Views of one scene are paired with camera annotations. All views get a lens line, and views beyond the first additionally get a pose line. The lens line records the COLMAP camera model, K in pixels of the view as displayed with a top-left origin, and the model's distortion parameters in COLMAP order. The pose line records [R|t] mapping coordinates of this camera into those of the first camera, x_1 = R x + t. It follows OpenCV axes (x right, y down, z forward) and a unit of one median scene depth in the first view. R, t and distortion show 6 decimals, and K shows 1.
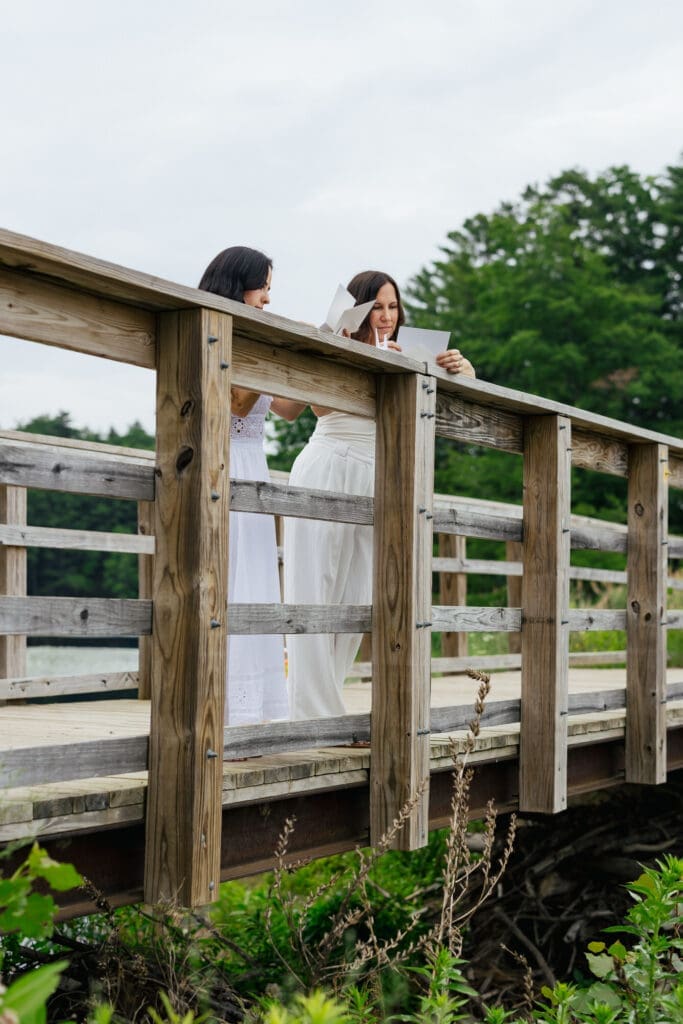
lens RADIAL K [[1695.7, 0, 341.2], [0, 1695.7, 459.6], [0, 0, 1]] dist [-0.005195, -0.017015]
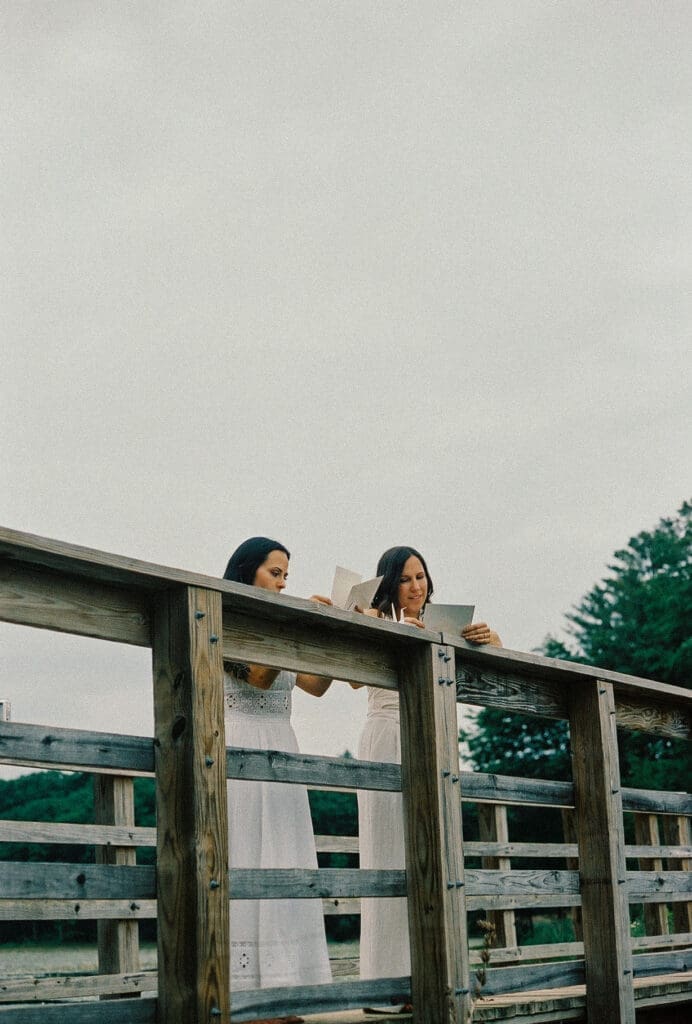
lens RADIAL K [[1575.7, 0, 345.2], [0, 1575.7, 464.9], [0, 0, 1]] dist [-0.036027, -0.268299]
pose [[0.991146, -0.084987, -0.102013, 0.109659], [0.063328, 0.977874, -0.199379, 0.036029], [0.116701, 0.191154, 0.974598, 0.013633]]
